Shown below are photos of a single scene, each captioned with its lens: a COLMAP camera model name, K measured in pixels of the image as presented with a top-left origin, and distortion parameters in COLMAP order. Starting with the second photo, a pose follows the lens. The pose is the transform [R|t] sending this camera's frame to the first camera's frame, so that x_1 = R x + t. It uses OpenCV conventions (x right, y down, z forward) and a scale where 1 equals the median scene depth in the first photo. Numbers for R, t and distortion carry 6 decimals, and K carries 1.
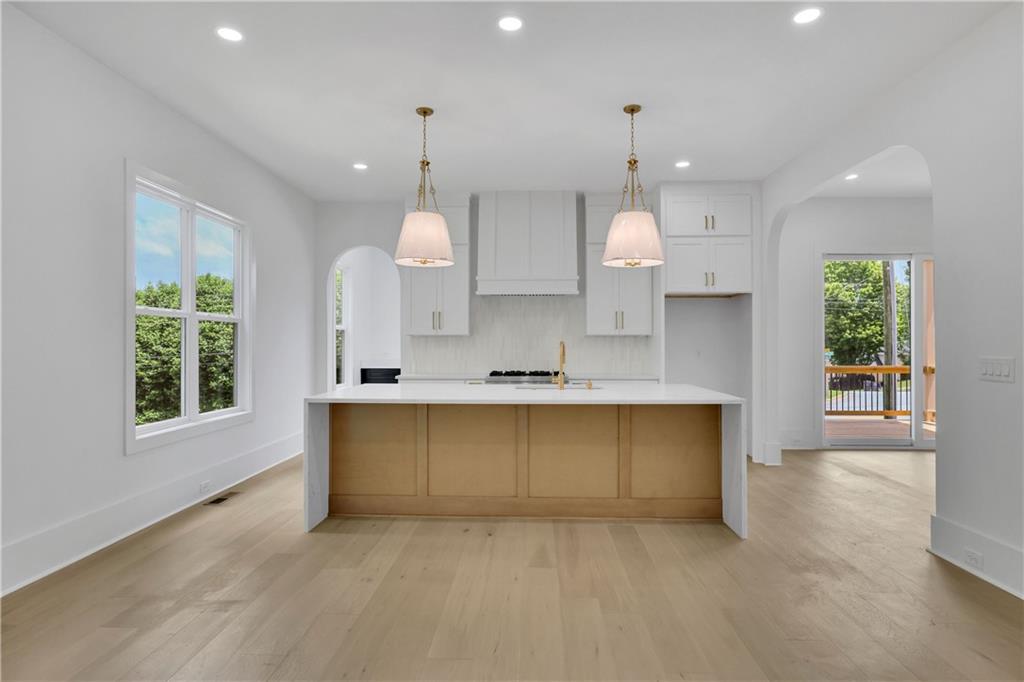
lens RADIAL K [[576.1, 0, 515.0], [0, 576.1, 336.2], [0, 0, 1]] dist [-0.025147, 0.000875]
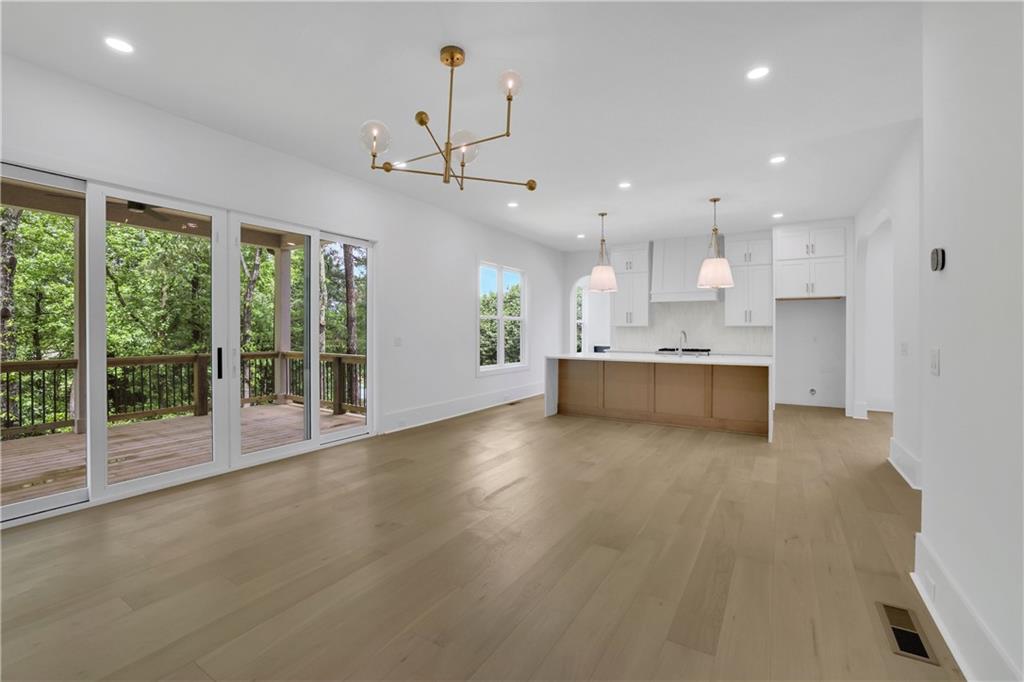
lens RADIAL K [[443.5, 0, 515.0], [0, 443.5, 333.1], [0, 0, 1]] dist [-0.022658, 0.006817]
pose [[0.876503, 0.003765, -0.481382, 0.219917], [0.005631, 0.999821, 0.018072, -0.008323], [0.481364, -0.018551, 0.876324, -0.342213]]
